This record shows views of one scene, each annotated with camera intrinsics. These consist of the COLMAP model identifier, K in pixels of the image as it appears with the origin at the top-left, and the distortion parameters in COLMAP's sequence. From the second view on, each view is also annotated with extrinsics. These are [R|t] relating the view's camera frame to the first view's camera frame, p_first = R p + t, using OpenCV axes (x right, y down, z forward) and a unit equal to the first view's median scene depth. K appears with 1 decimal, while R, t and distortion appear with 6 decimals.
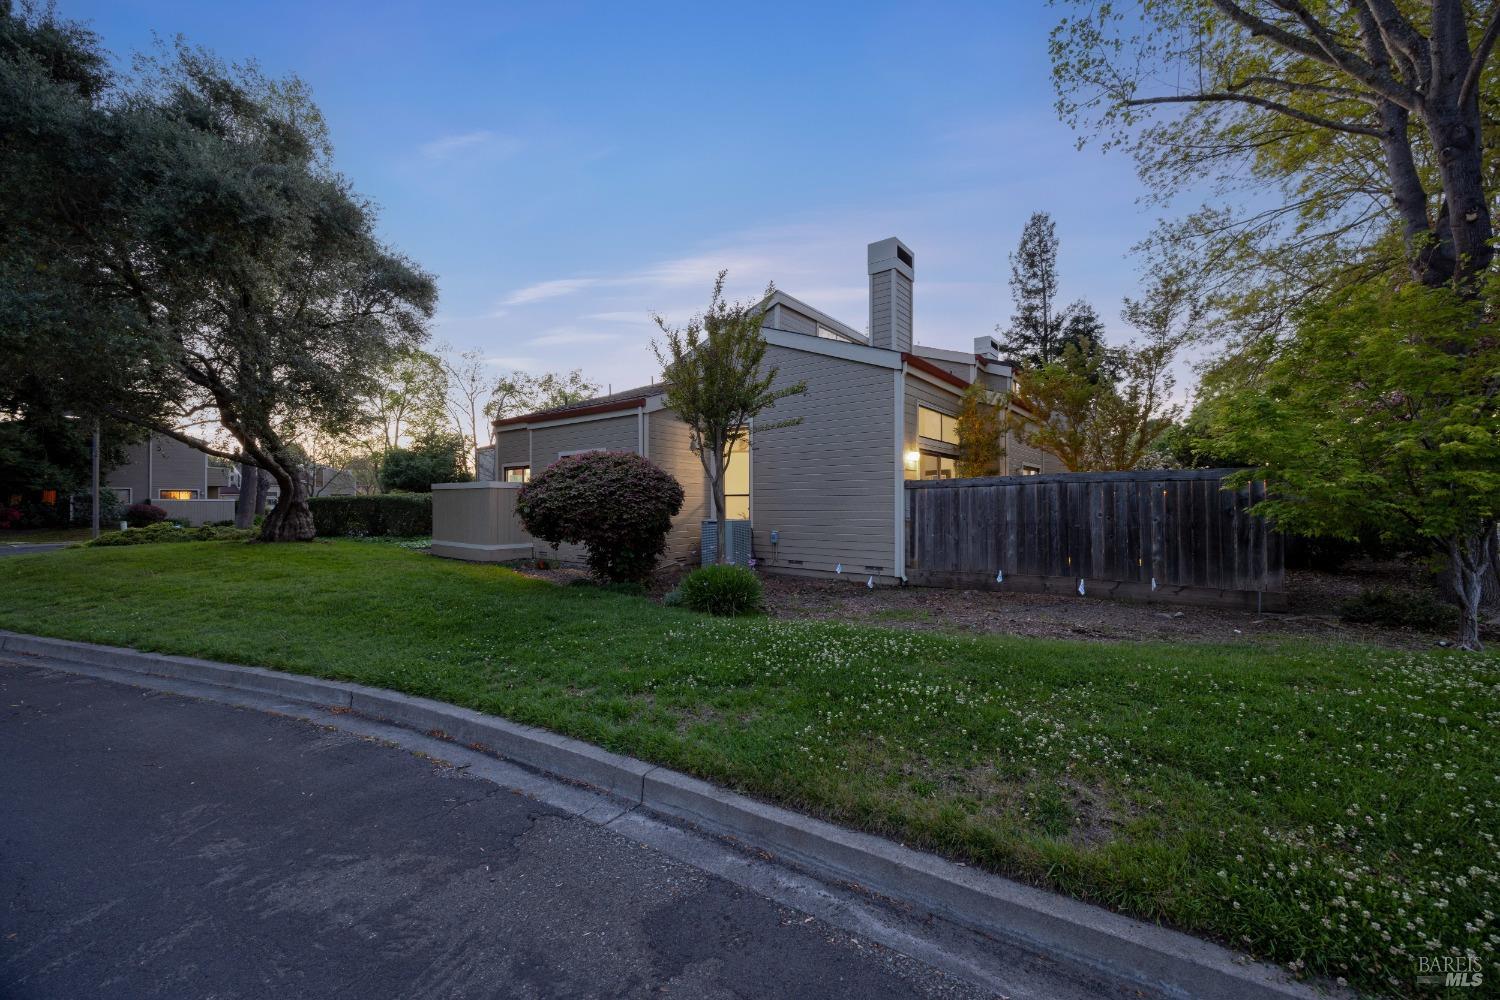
lens RADIAL K [[572.8, 0, 750.0], [0, 572.8, 500.0], [0, 0, 1]] dist [-0.003164, 0.000062]
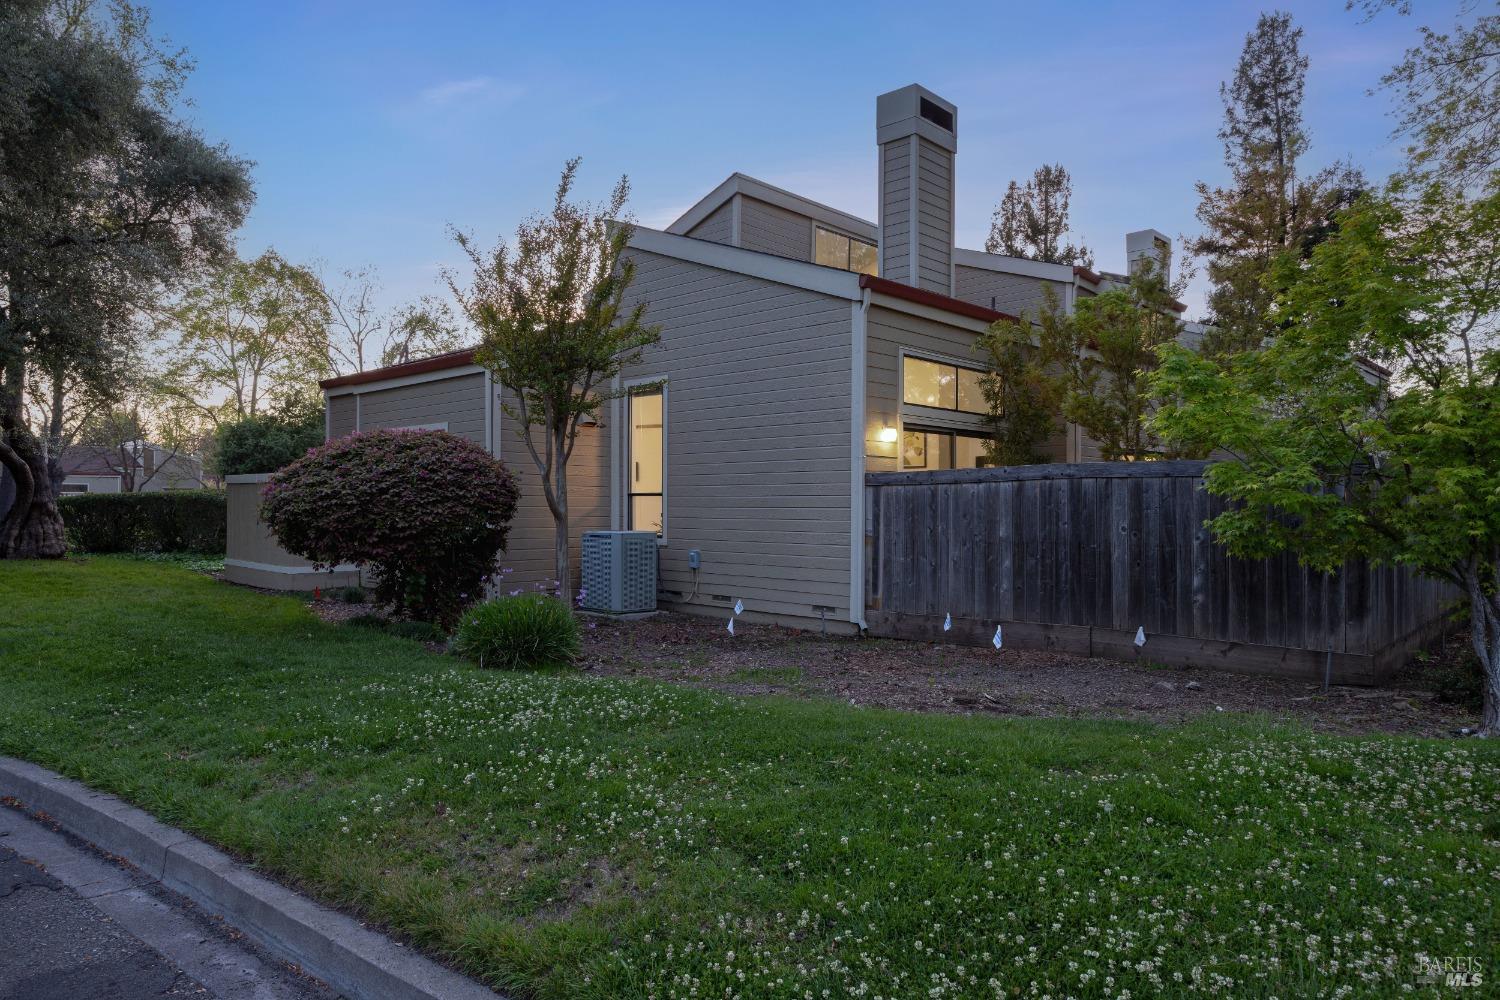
lens RADIAL K [[955.5, 0, 750.0], [0, 955.5, 500.0], [0, 0, 1]] dist [-0.006696, -0.002574]
pose [[0.995112, 0.005431, -0.098607, 0.249667], [-0.005527, 0.999984, -0.000693, -0.002561], [0.098602, 0.001234, 0.995126, -0.081041]]
